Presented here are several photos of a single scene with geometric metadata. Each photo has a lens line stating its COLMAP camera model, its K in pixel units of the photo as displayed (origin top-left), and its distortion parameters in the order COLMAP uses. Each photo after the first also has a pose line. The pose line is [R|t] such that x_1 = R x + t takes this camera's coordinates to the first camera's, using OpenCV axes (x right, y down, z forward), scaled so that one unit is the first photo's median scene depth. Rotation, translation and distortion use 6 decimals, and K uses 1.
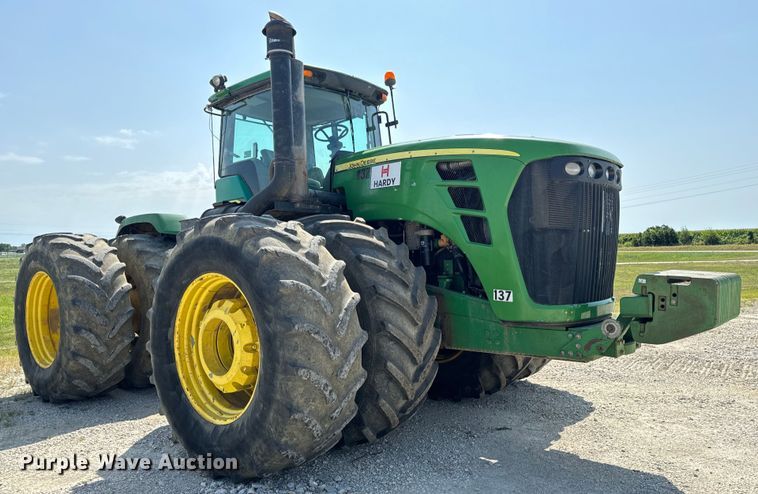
lens RADIAL K [[569.2, 0, 347.4], [0, 569.2, 247.4], [0, 0, 1]] dist [0.033391, -0.007456]
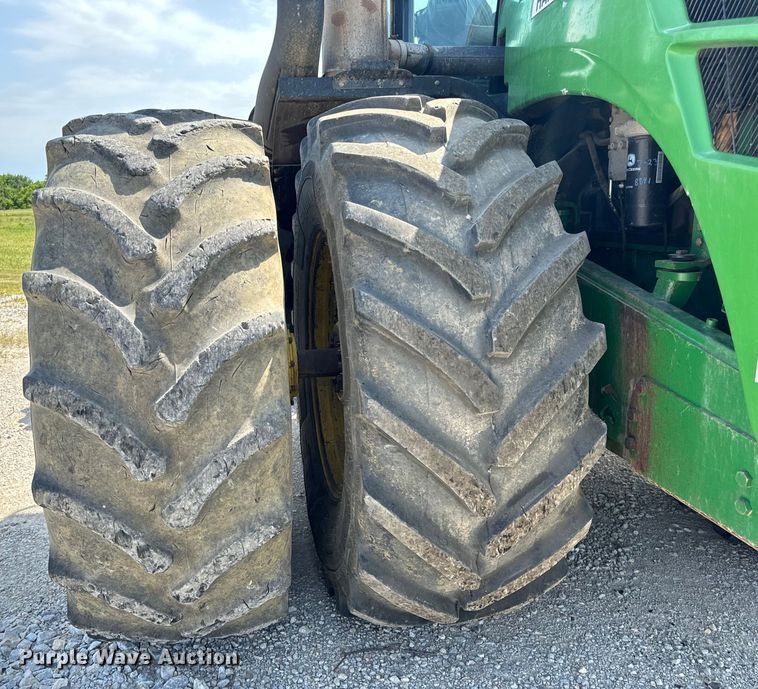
lens RADIAL K [[639.7, 0, 285.2], [0, 639.7, 342.7], [0, 0, 1]] dist [0.103566, -0.152238]
pose [[0.762373, 0.141227, -0.631539, 0.256396], [0.022992, 0.969369, 0.244529, -0.001855], [0.646729, -0.200942, 0.735774, 0.602648]]
